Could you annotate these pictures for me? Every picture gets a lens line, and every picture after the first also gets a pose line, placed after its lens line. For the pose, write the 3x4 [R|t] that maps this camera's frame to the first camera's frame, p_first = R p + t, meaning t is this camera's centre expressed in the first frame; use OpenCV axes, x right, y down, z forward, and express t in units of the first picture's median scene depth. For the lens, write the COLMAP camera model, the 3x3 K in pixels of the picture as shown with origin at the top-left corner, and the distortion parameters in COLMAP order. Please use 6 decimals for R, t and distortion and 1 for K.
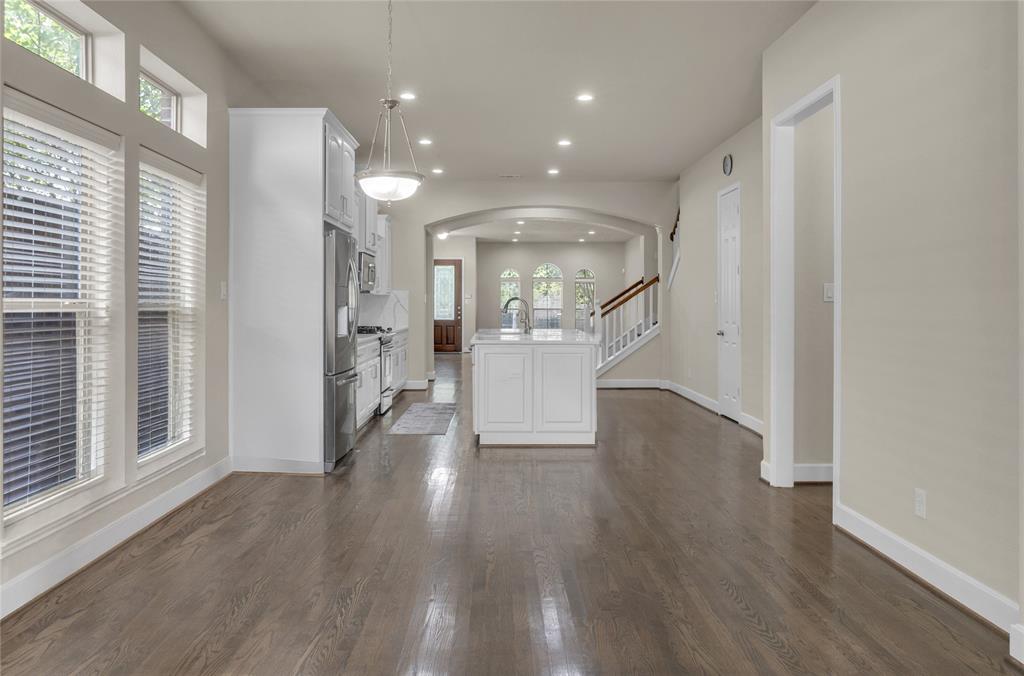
lens RADIAL K [[712.3, 0, 511.3], [0, 712.3, 304.1], [0, 0, 1]] dist [0.002214, -0.001184]
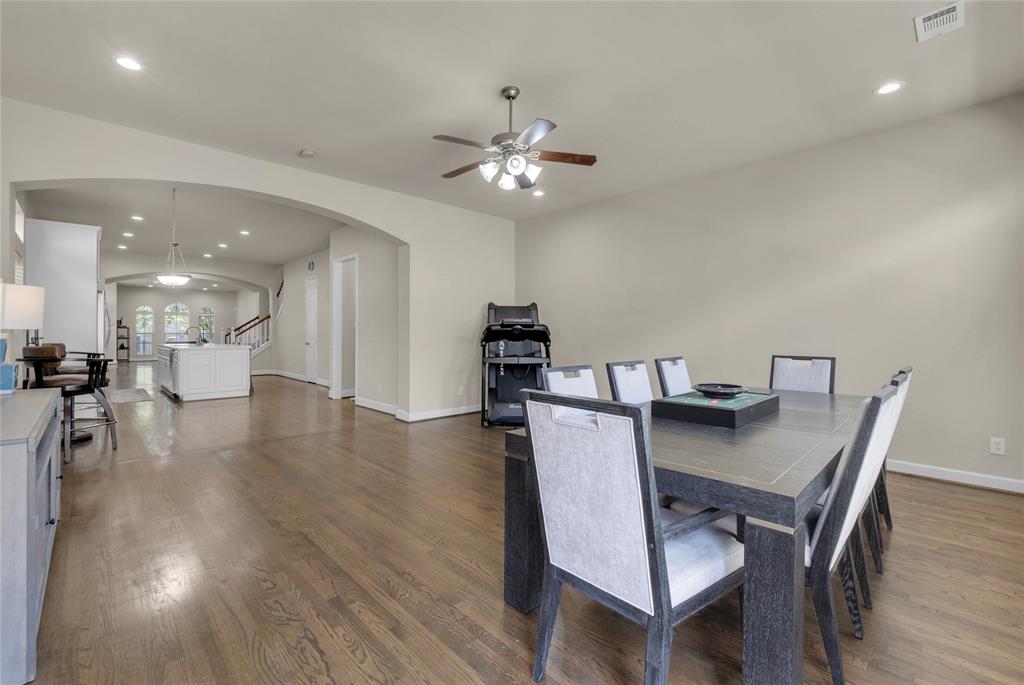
lens RADIAL K [[434.3, 0, 507.9], [0, 434.3, 328.2], [0, 0, 1]] dist [-0.000901, -0.000074]
pose [[0.733690, 0.004677, 0.679468, -0.165109], [-0.001134, 0.999983, -0.005659, 0.001286], [-0.679483, 0.003381, 0.733683, -0.403632]]
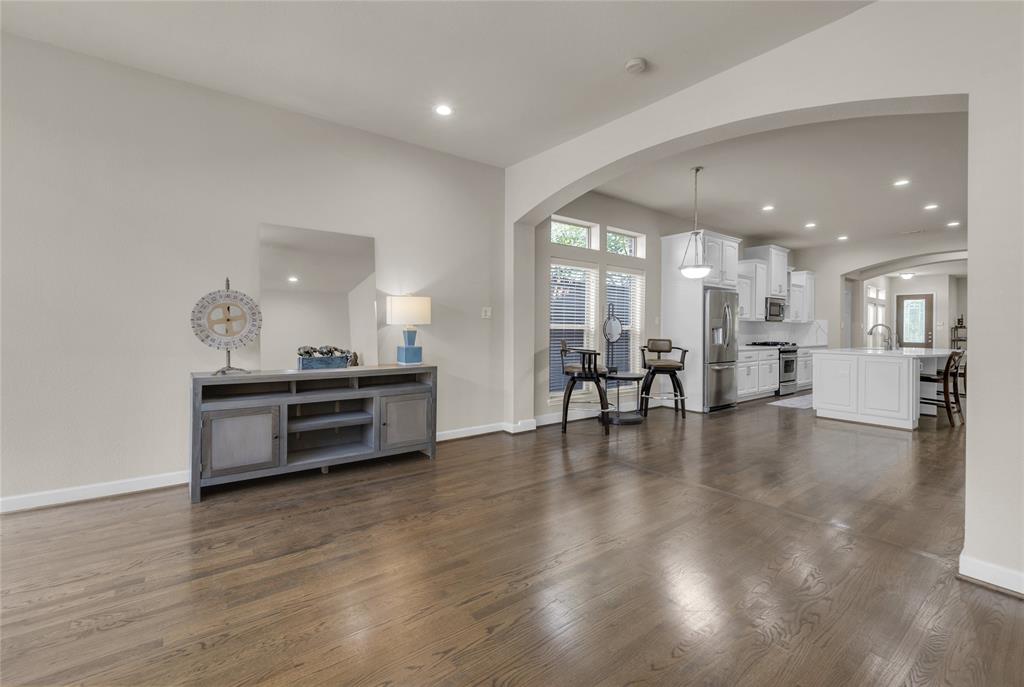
lens RADIAL K [[453.6, 0, 513.8], [0, 453.6, 330.2], [0, 0, 1]] dist [0.001750, 0.000209]
pose [[0.597001, 0.005775, -0.802219, 0.299417], [-0.005920, 0.999979, 0.002793, 0.005141], [0.802218, 0.003081, 0.597023, -0.124109]]
